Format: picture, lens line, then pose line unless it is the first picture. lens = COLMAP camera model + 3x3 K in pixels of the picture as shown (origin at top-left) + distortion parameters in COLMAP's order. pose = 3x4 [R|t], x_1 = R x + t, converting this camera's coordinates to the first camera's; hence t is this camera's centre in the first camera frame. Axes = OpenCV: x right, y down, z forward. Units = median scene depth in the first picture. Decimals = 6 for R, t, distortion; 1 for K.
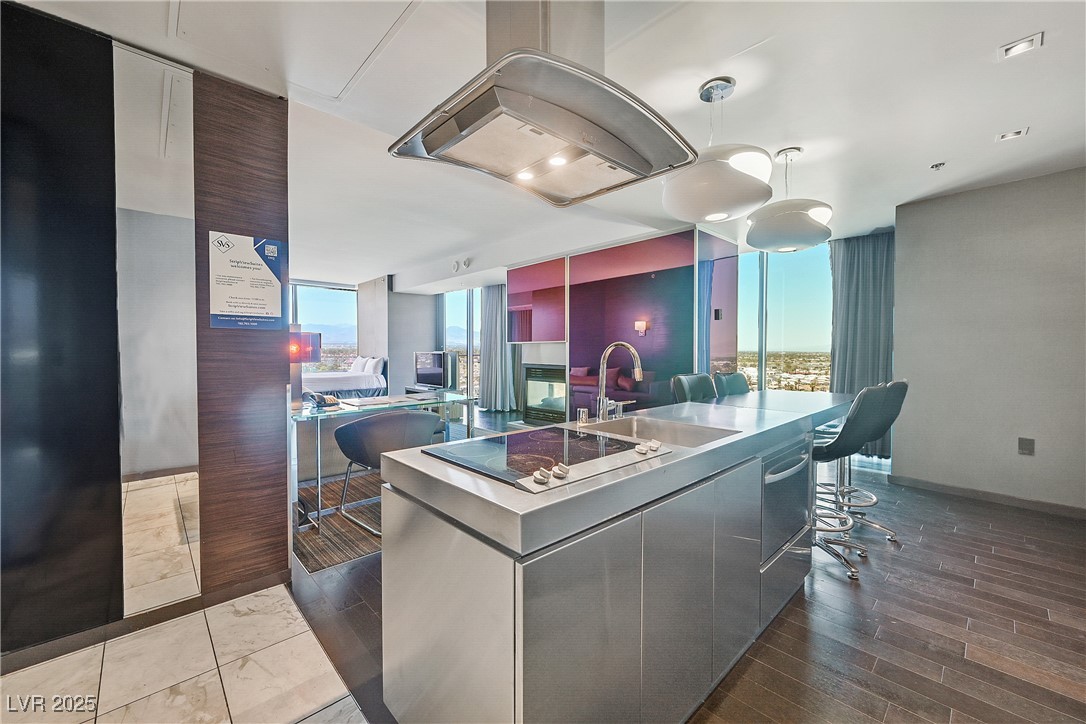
lens RADIAL K [[433.1, 0, 541.6], [0, 433.1, 357.2], [0, 0, 1]] dist [0.001142, 0.000231]
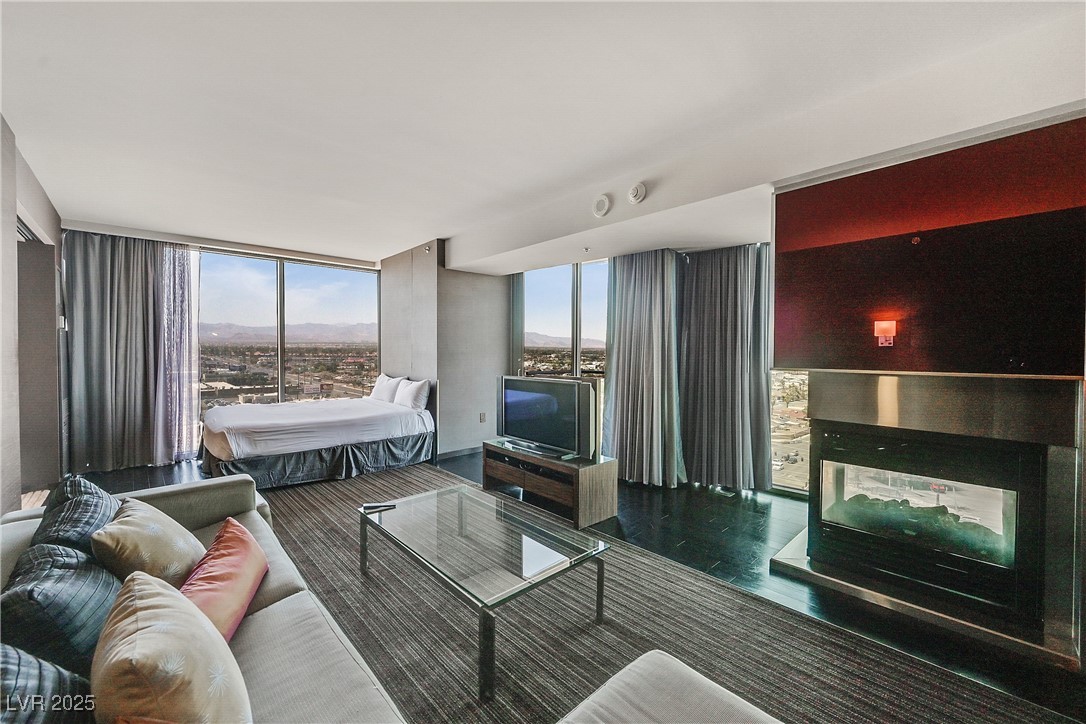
lens RADIAL K [[433.1, 0, 541.6], [0, 433.1, 357.2], [0, 0, 1]] dist [0.001142, 0.000231]
pose [[0.999980, 0.005265, 0.003461, -0.216871], [-0.005272, 0.999984, 0.002149, -0.032533], [-0.003450, -0.002167, 0.999992, 0.416516]]
